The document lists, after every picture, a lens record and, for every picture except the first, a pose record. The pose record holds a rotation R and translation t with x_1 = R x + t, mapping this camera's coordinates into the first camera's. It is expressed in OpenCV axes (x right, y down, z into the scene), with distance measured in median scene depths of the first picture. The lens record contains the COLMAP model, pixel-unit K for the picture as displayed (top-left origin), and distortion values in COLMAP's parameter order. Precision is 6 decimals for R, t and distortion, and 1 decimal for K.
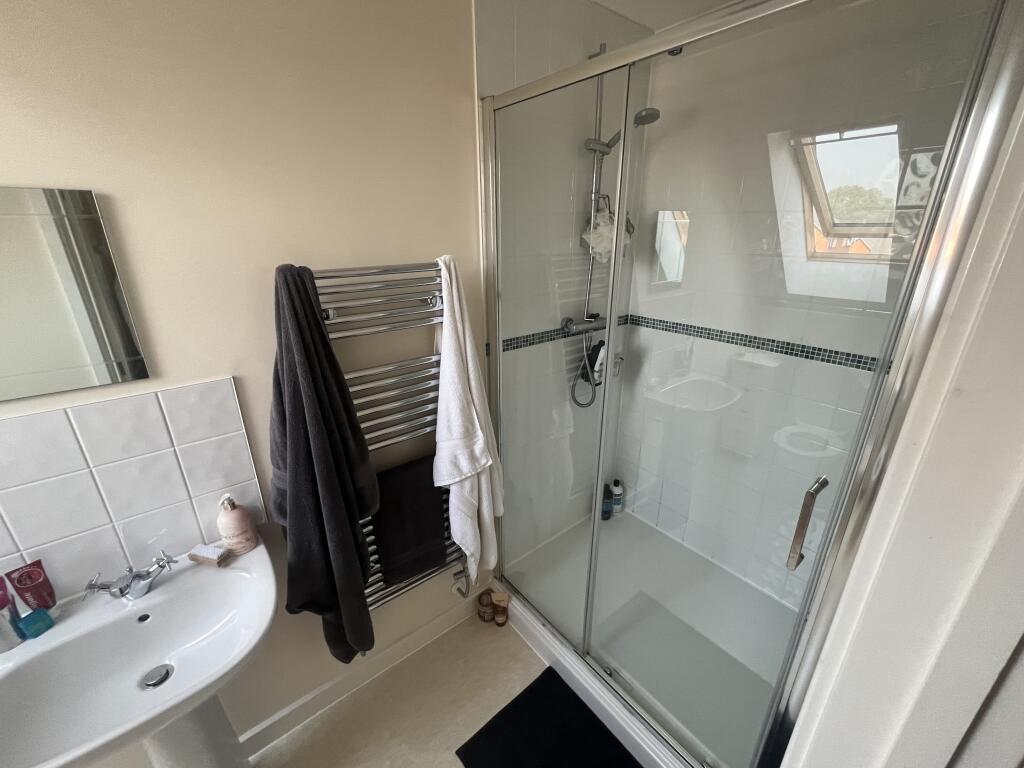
lens RADIAL K [[418.5, 0, 513.1], [0, 418.5, 383.3], [0, 0, 1]] dist [0.000684, -0.000120]
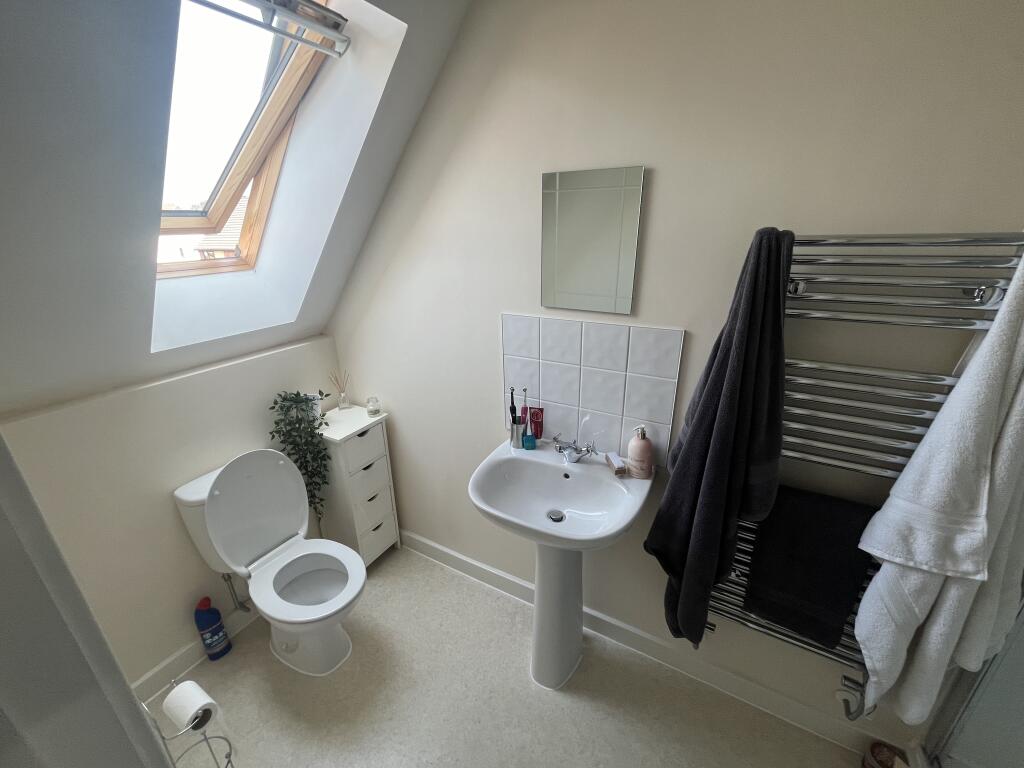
lens RADIAL K [[418.5, 0, 513.1], [0, 418.5, 383.3], [0, 0, 1]] dist [0.000684, -0.000120]
pose [[0.367578, 0.325764, -0.871071, 0.159121], [-0.306144, 0.926823, 0.217426, 0.011070], [0.878159, 0.186752, 0.440410, 0.127477]]
